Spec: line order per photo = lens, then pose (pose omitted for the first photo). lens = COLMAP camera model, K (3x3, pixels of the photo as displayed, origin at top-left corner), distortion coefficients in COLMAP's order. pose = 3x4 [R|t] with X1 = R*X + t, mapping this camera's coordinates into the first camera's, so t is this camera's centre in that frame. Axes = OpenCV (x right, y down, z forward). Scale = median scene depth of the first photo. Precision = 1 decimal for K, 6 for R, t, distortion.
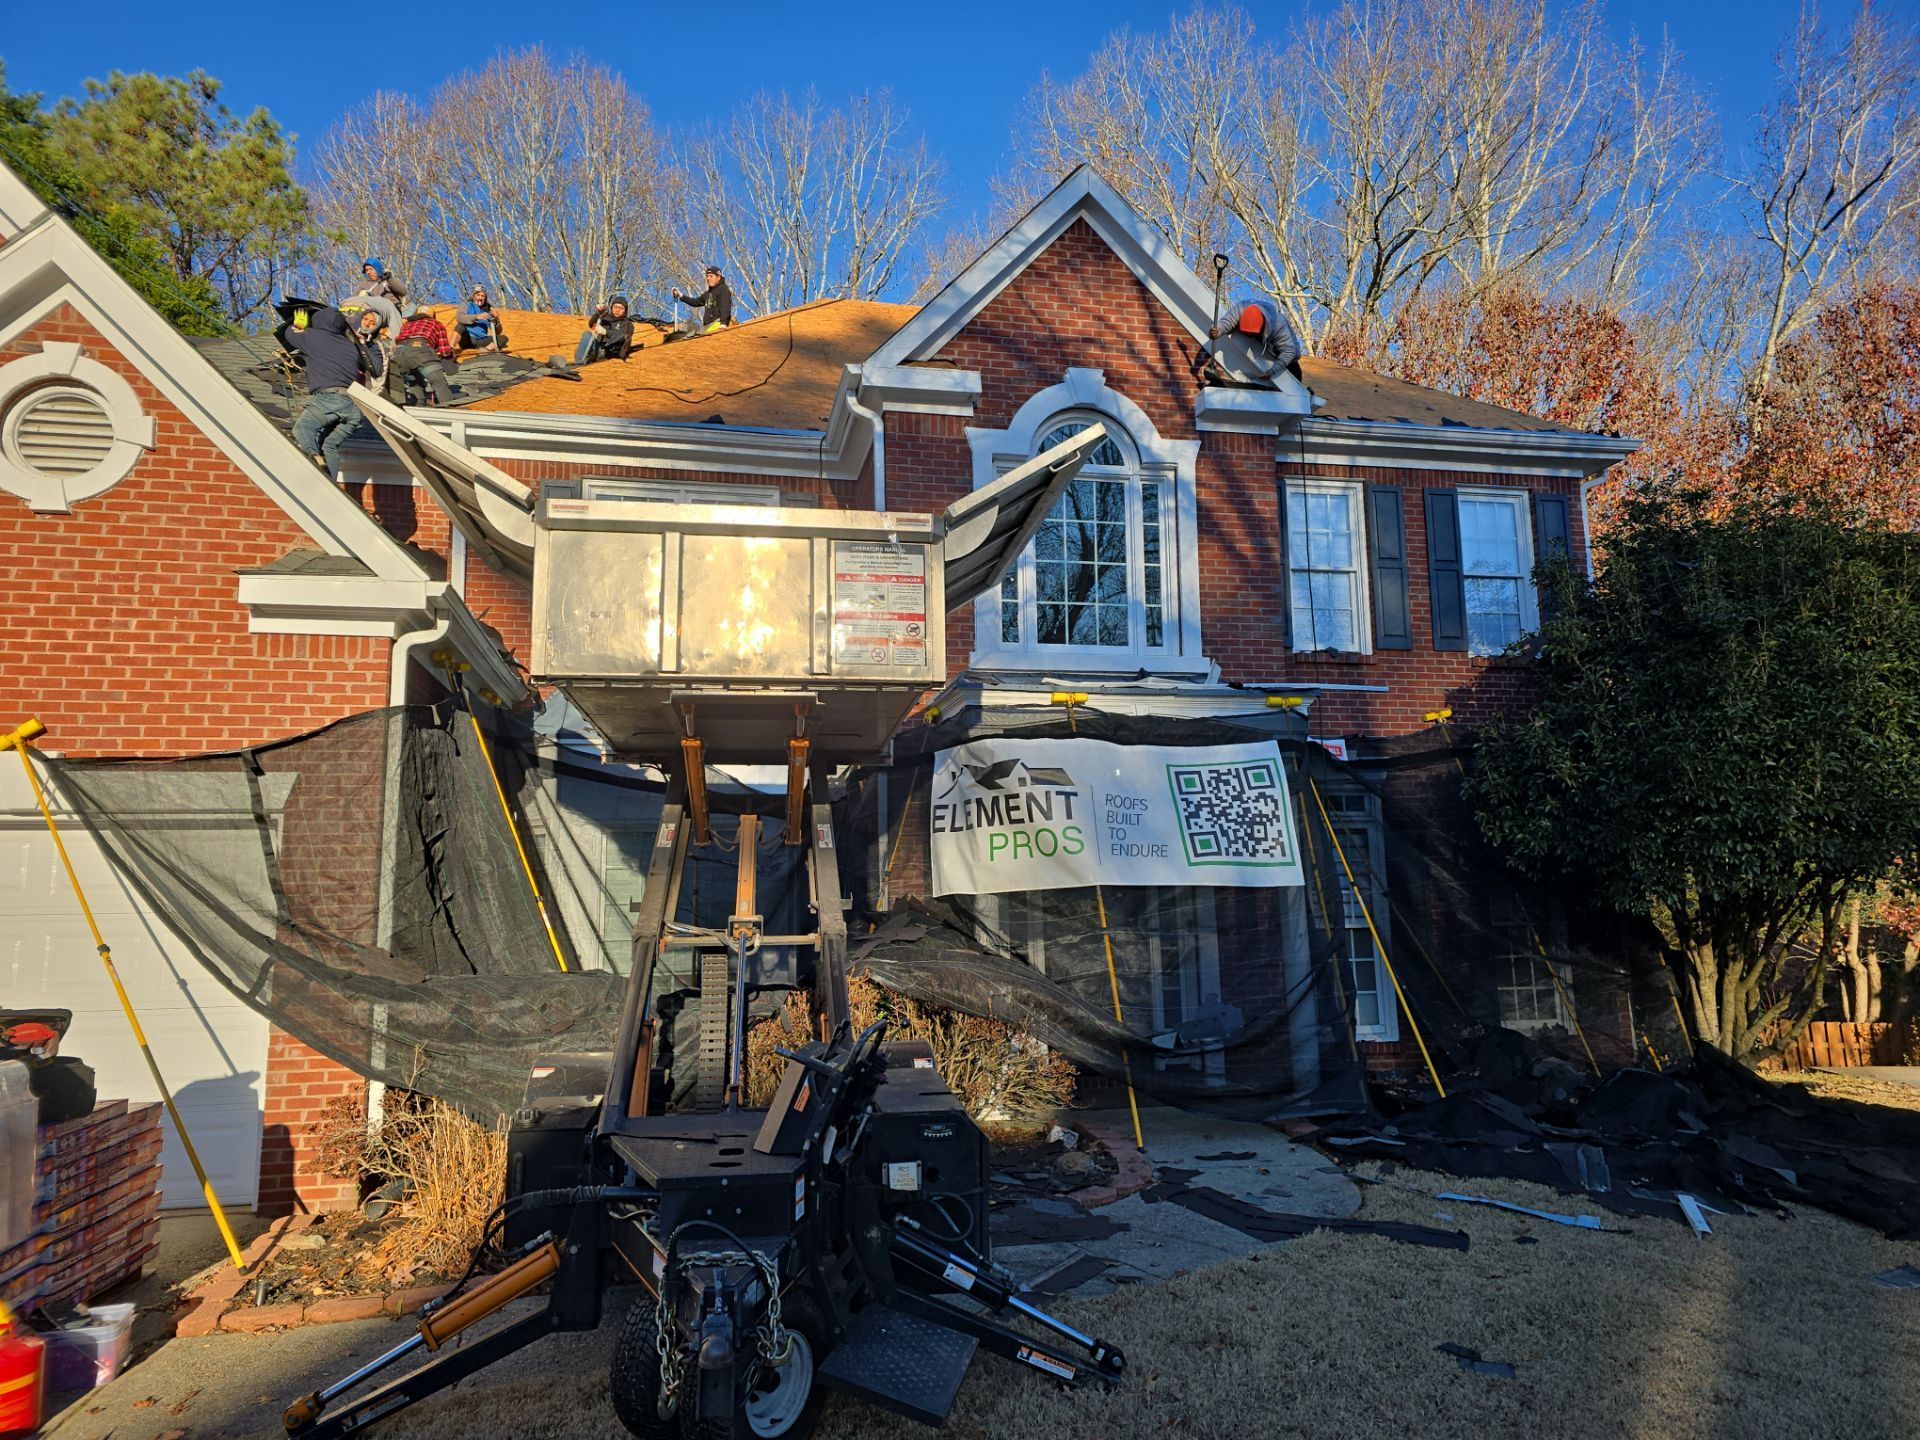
lens RADIAL K [[1026.4, 0, 960.0], [0, 1026.4, 720.0], [0, 0, 1]] dist [0.033453, 0.000142]
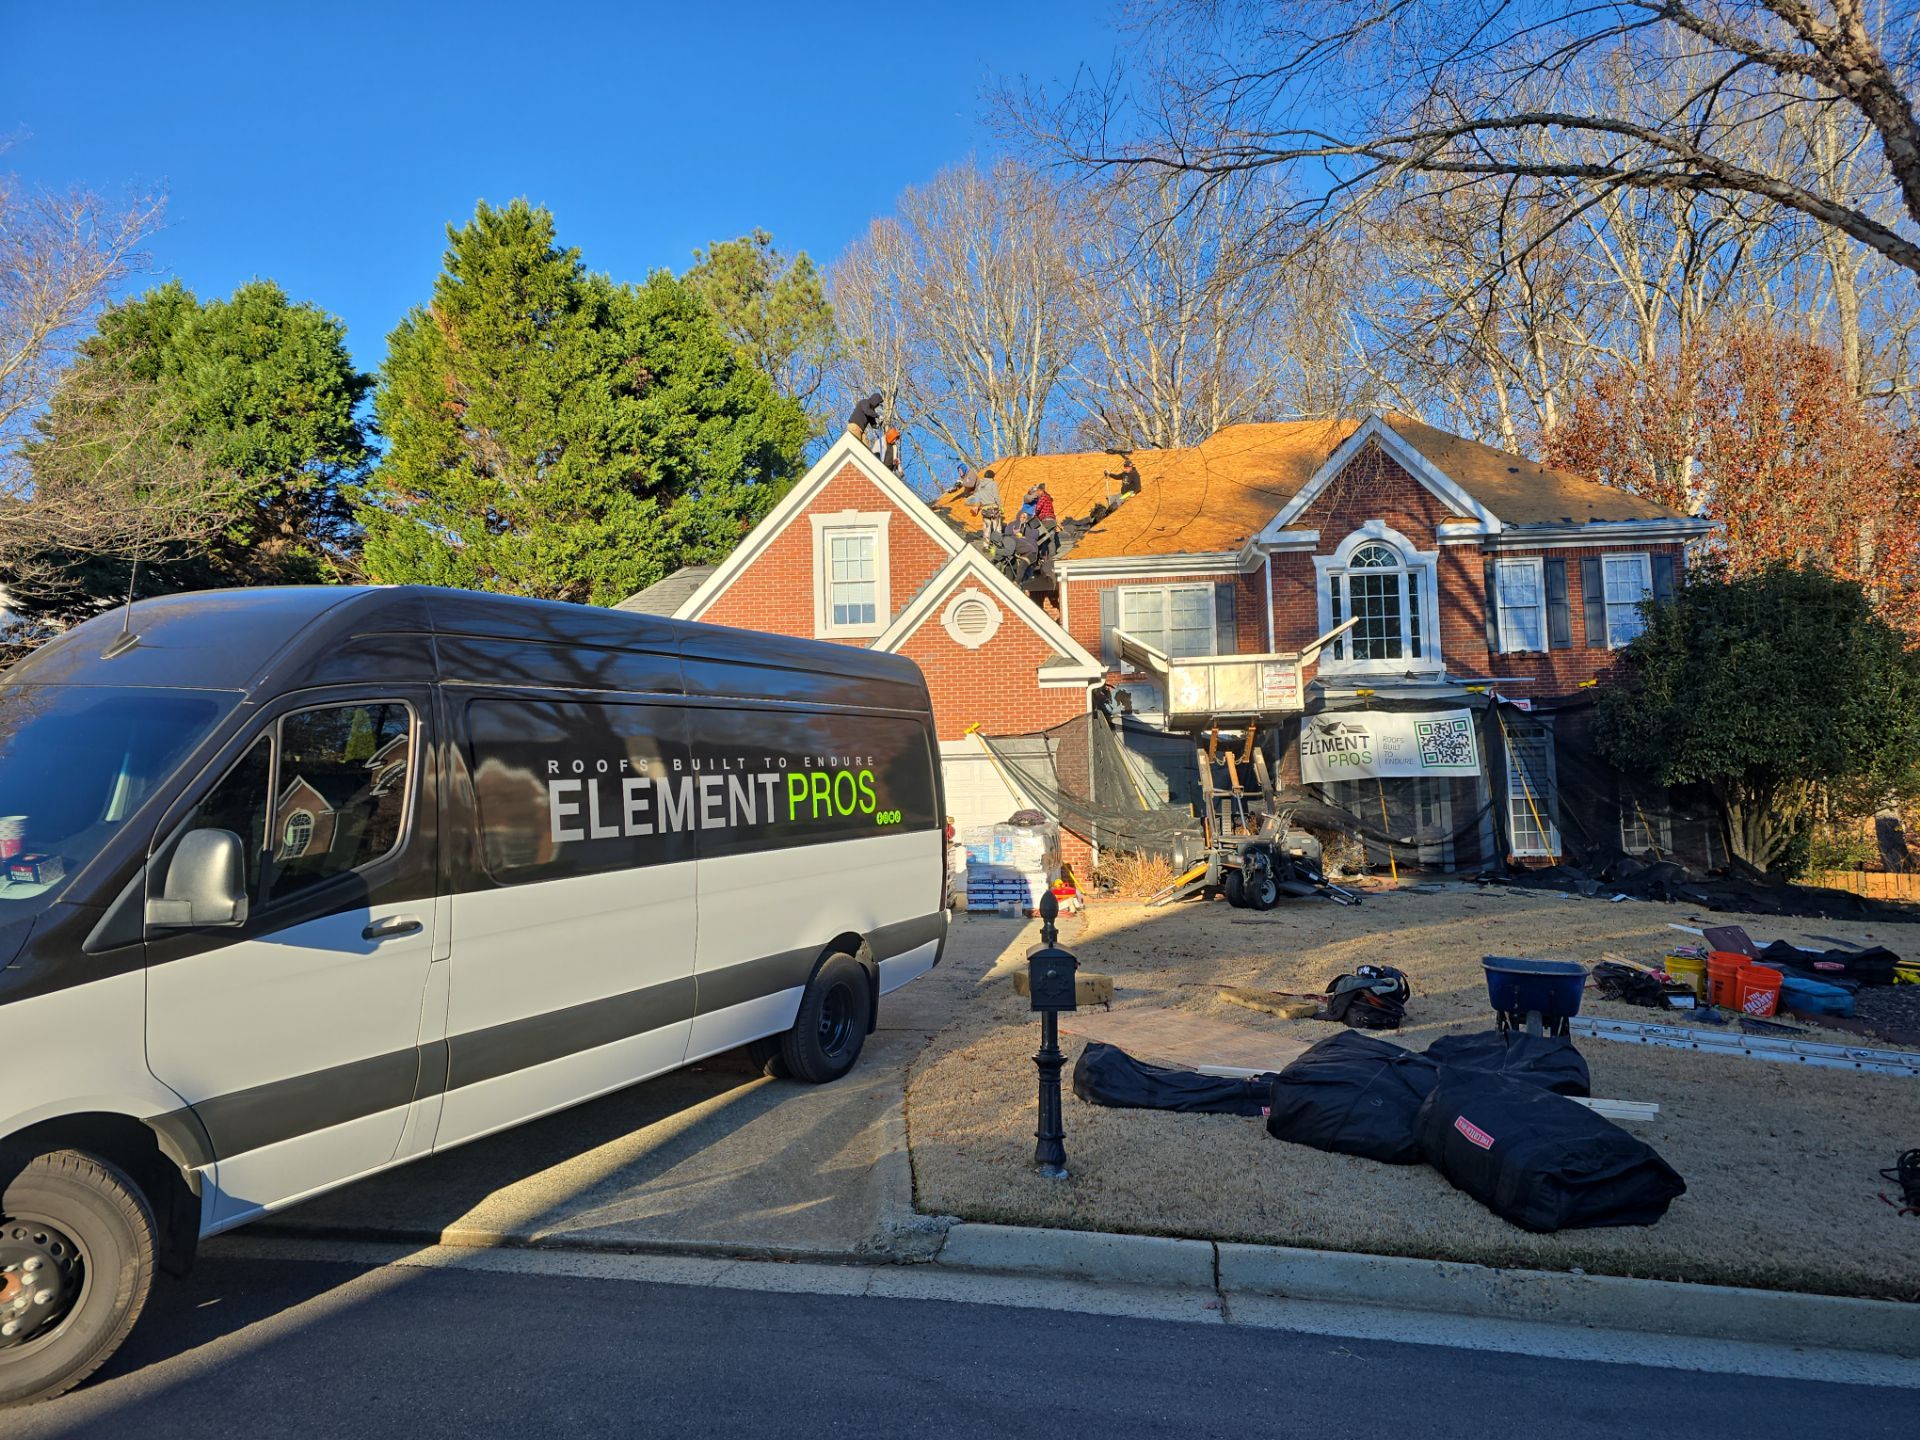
lens RADIAL K [[1052.3, 0, 960.0], [0, 1052.3, 720.0], [0, 0, 1]] dist [-0.027554, 0.000428]
pose [[0.940350, -0.030204, -0.338864, 0.050224], [0.059109, 0.995407, 0.075305, -0.182768], [0.335033, -0.090843, 0.937817, -1.390558]]
